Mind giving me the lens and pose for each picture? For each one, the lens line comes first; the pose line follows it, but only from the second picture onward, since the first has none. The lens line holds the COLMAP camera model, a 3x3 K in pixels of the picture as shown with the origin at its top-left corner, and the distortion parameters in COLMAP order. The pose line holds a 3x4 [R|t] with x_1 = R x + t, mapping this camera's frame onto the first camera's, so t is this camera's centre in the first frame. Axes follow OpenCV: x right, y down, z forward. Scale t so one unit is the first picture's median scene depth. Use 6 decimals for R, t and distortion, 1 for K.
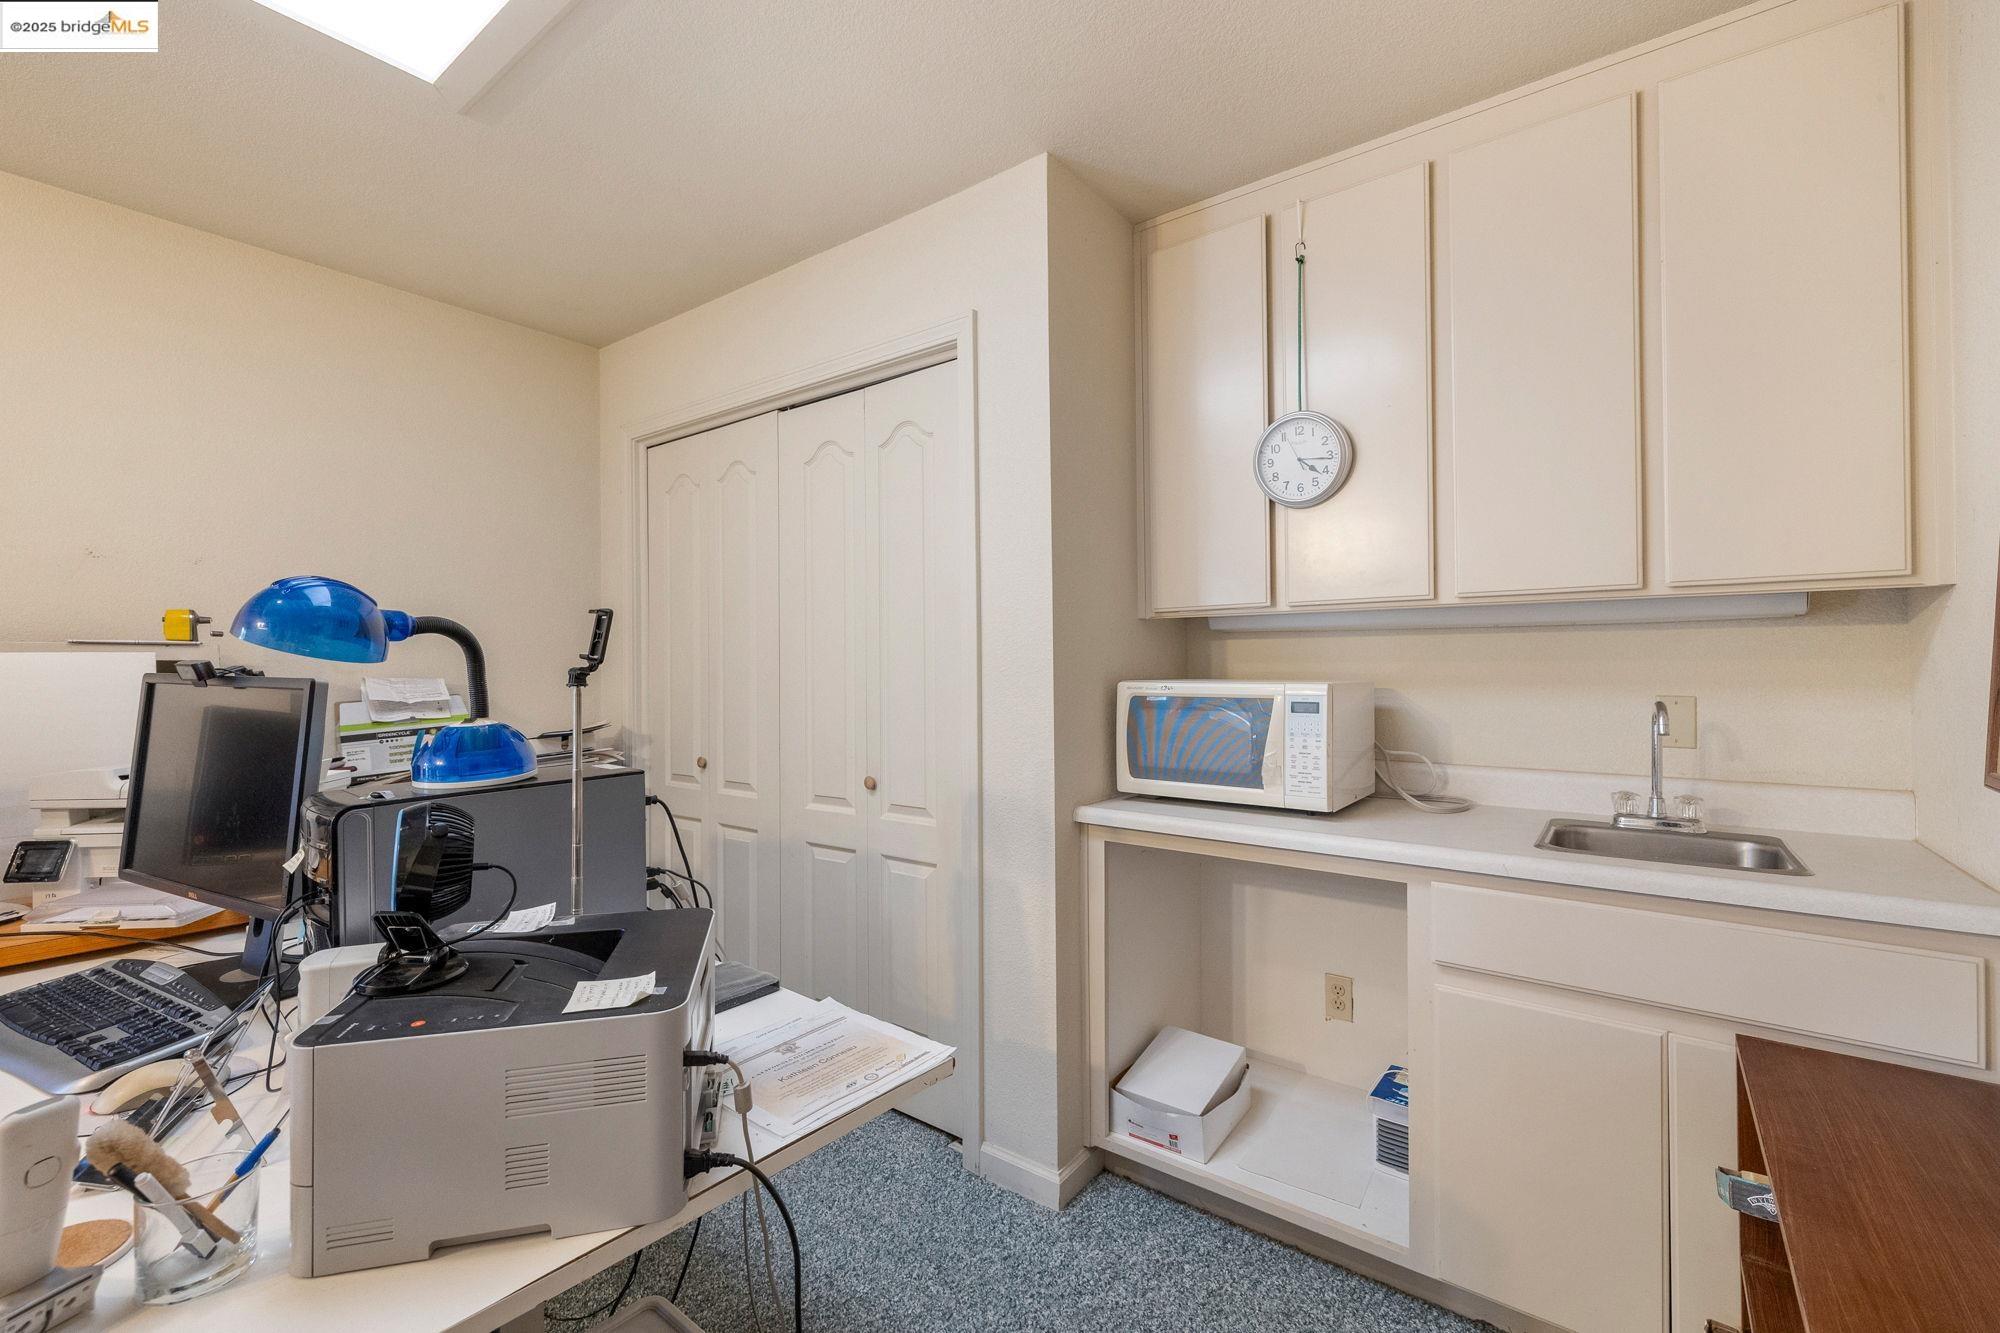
lens RADIAL K [[843.3, 0, 1014.2], [0, 843.3, 658.4], [0, 0, 1]] dist [-0.000990, 0.000099]
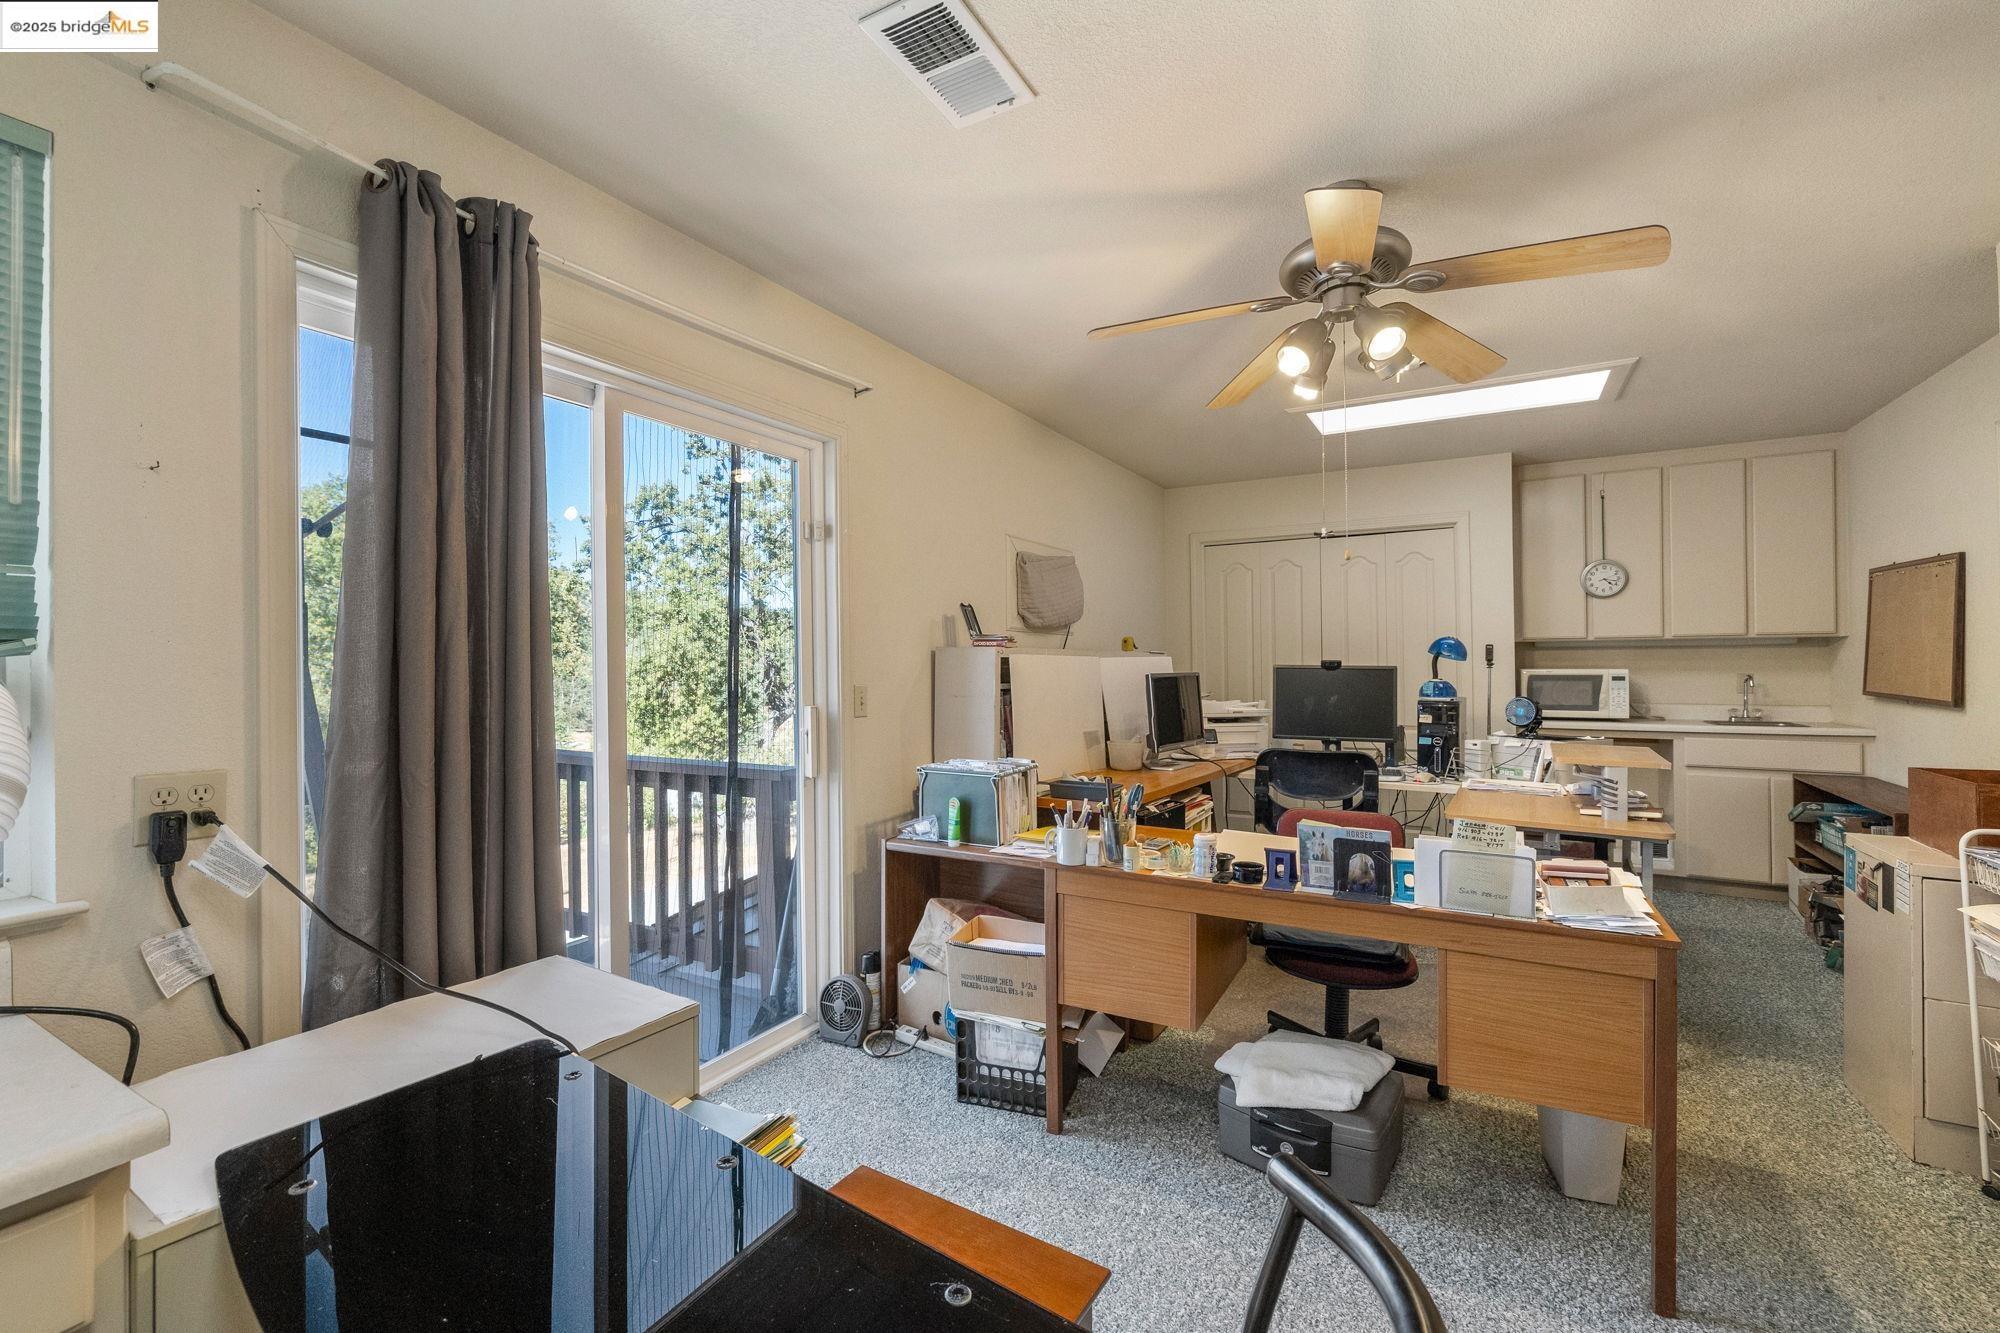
lens RADIAL K [[843.3, 0, 1000.5], [0, 843.3, 662.4], [0, 0, 1]] dist [-0.000990, 0.000099]
pose [[0.993246, 0.001373, 0.116022, -2.427680], [-0.002005, 0.999984, 0.005333, -0.001588], [-0.116013, -0.005530, 0.993232, -1.781817]]
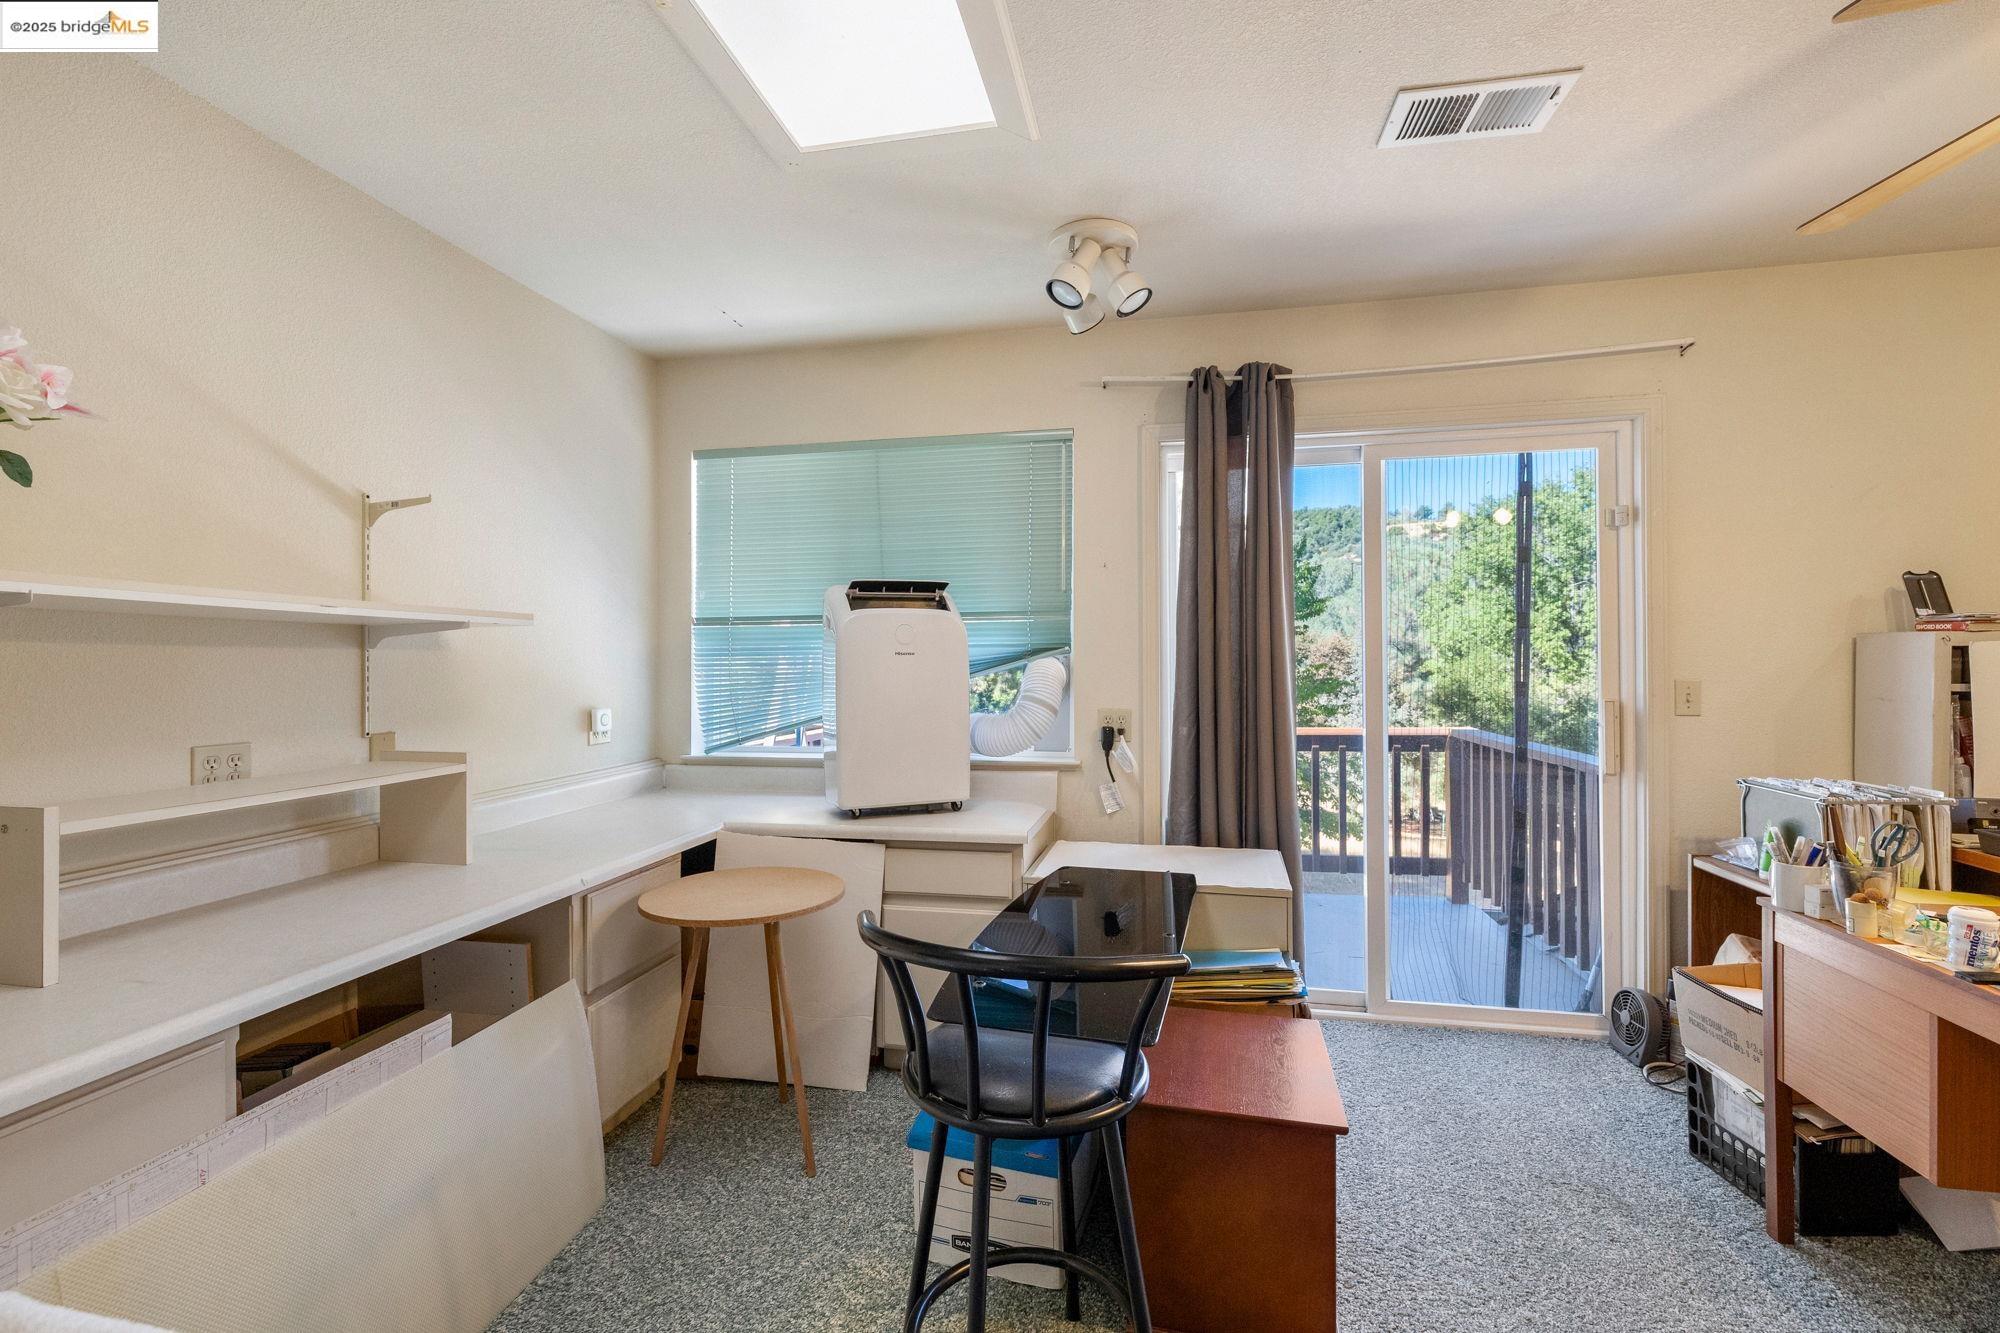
lens RADIAL K [[843.3, 0, 1005.5], [0, 843.3, 662.7], [0, 0, 1]] dist [-0.000990, 0.000099]
pose [[0.420845, 0.005621, -0.907115, -1.452548], [0.008828, 0.999908, 0.010292, -0.003264], [0.907089, -0.012340, 0.420757, -1.806311]]
